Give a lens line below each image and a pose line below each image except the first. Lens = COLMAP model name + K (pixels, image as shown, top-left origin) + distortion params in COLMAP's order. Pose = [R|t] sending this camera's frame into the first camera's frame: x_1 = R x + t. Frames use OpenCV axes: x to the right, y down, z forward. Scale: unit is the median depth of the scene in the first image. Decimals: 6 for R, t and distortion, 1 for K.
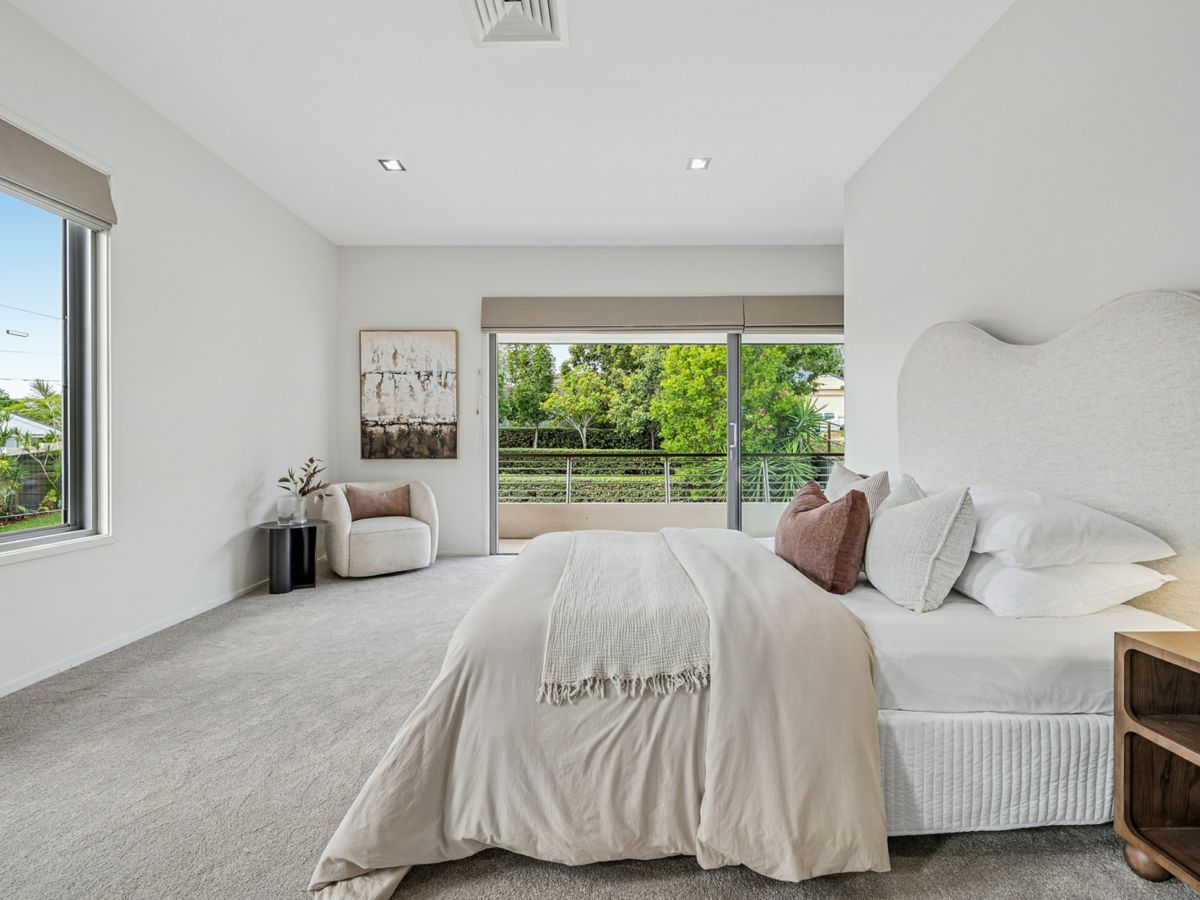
lens RADIAL K [[536.1, 0, 611.1], [0, 536.1, 447.3], [0, 0, 1]] dist [-0.000614, 0.000425]
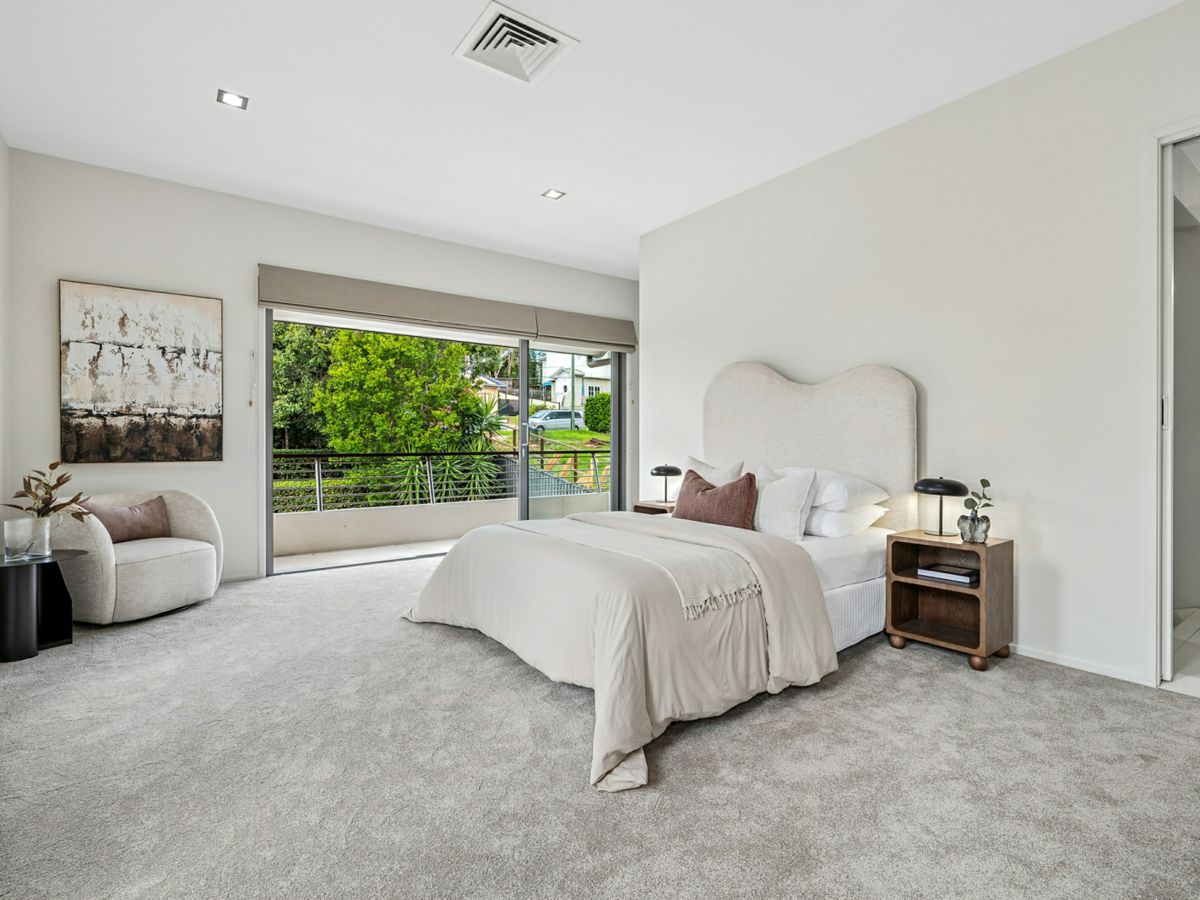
lens RADIAL K [[594.5, 0, 600.0], [0, 594.5, 450.0], [0, 0, 1]] dist [0.003661, 0.000320]
pose [[0.798165, -0.006626, 0.602402, -0.373844], [0.002269, 0.999965, 0.007993, -0.000347], [-0.602434, -0.005013, 0.798153, -0.044053]]
